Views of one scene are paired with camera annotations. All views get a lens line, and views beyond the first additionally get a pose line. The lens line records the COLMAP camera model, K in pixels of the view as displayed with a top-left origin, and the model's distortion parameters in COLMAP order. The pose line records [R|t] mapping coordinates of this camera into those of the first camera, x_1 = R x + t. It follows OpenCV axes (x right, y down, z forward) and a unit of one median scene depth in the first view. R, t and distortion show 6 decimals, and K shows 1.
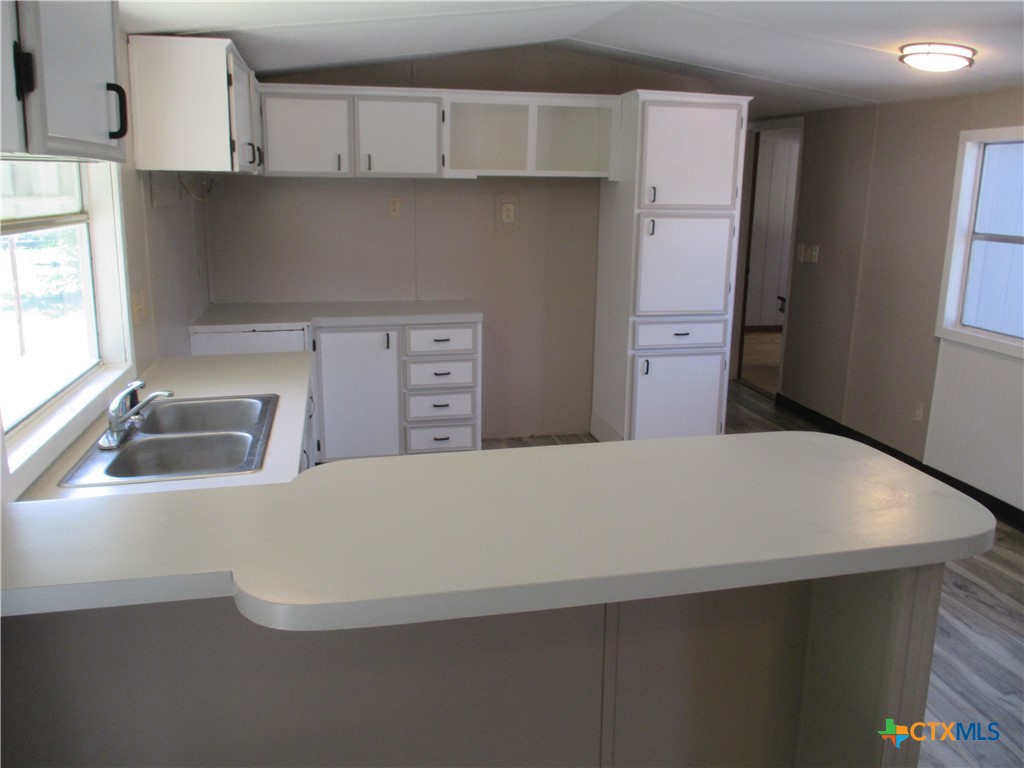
lens RADIAL K [[839.5, 0, 515.5], [0, 839.5, 379.3], [0, 0, 1]] dist [-0.048043, 0.011304]
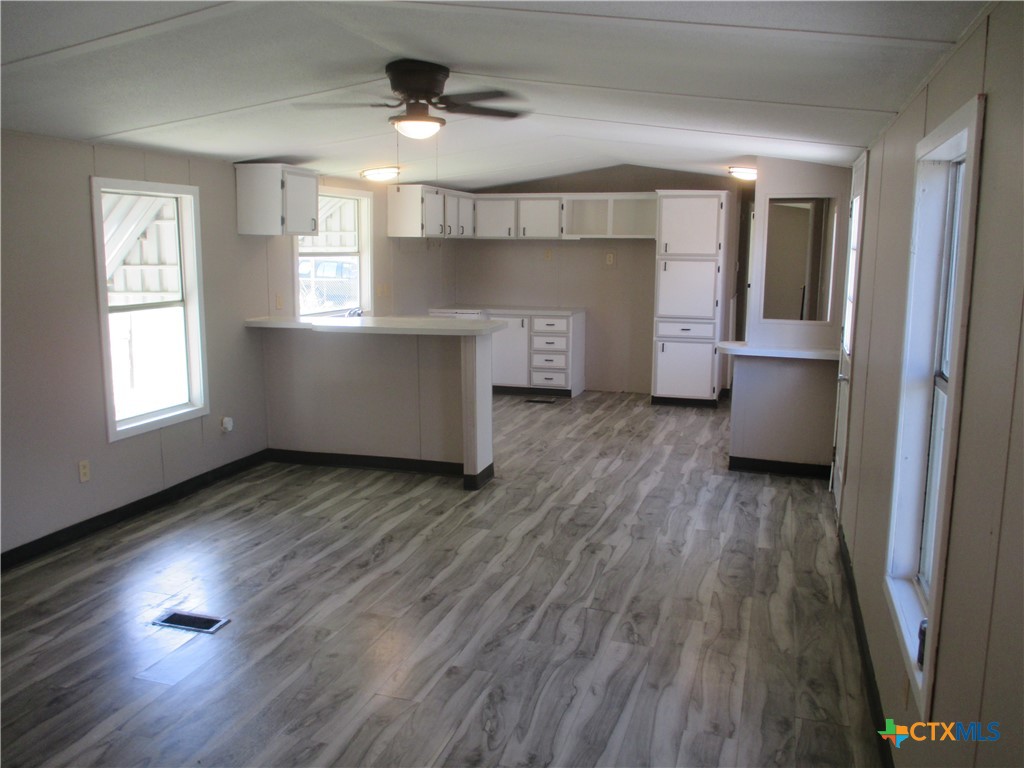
lens RADIAL K [[839.5, 0, 515.5], [0, 839.5, 379.3], [0, 0, 1]] dist [-0.048043, 0.011304]
pose [[0.866009, 0.073425, -0.494608, 0.780137], [-0.109331, 0.993031, -0.044011, 0.164978], [0.487929, 0.092190, 0.868001, -0.653064]]
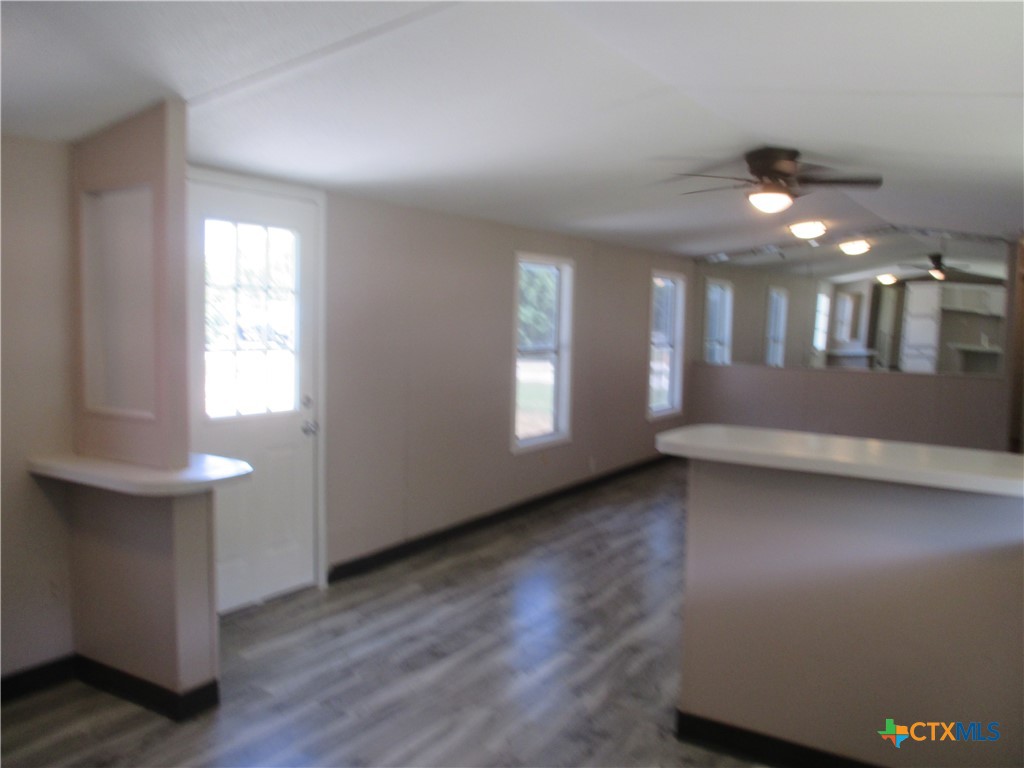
lens RADIAL K [[851.0, 0, 518.2], [0, 851.0, 398.8], [0, 0, 1]] dist [-0.004060, 0.000885]
pose [[-0.715281, -0.092580, 0.692677, -0.193294], [0.133078, 0.955004, 0.265062, -0.175397], [-0.686049, 0.281774, -0.670776, 0.872273]]
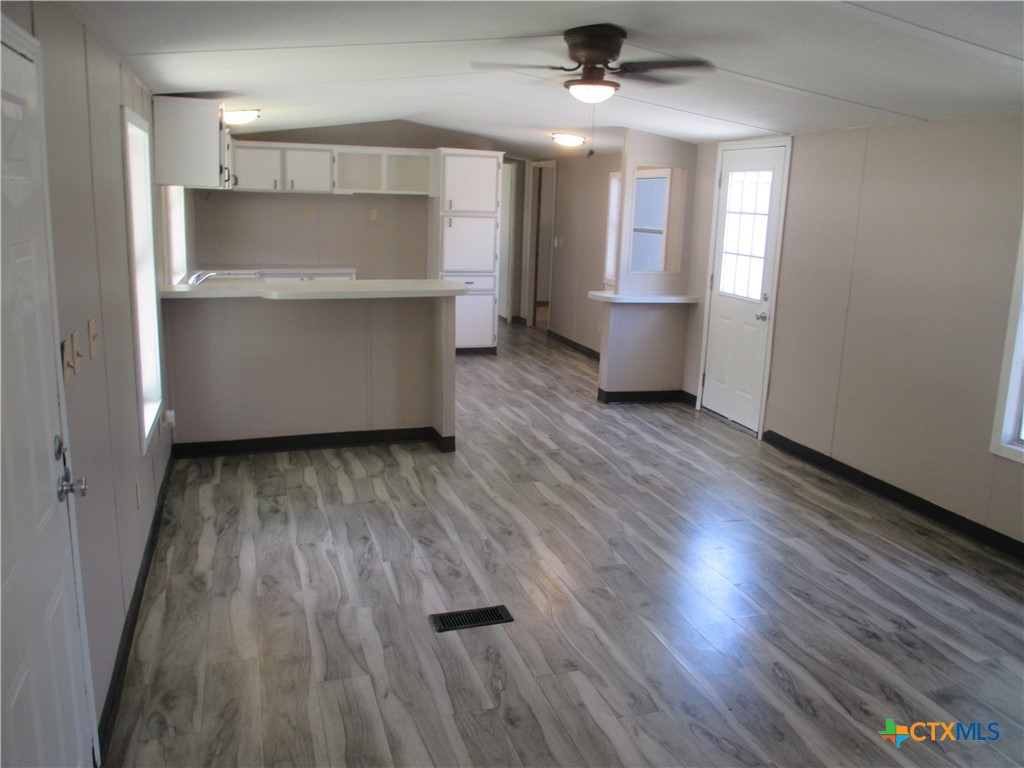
lens RADIAL K [[839.5, 0, 515.5], [0, 839.5, 379.3], [0, 0, 1]] dist [-0.048043, 0.011304]
pose [[0.995727, -0.000660, 0.092340, 0.137489], [0.002479, 0.999805, -0.019581, 0.196500], [-0.092309, 0.019726, 0.995535, -0.824940]]
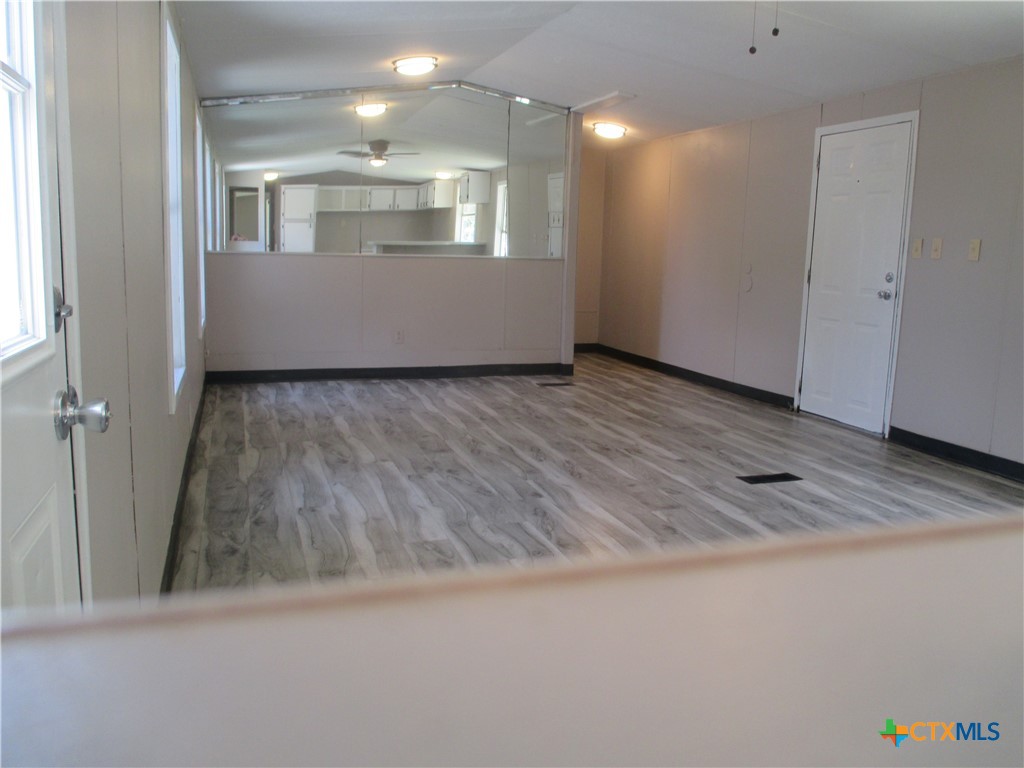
lens RADIAL K [[839.5, 0, 515.5], [0, 839.5, 379.3], [0, 0, 1]] dist [-0.048043, 0.011304]
pose [[-0.994180, -0.016861, -0.106407, 0.527663], [-0.055606, 0.926260, 0.372762, -0.027424], [0.092275, 0.376509, -0.921806, 0.630271]]
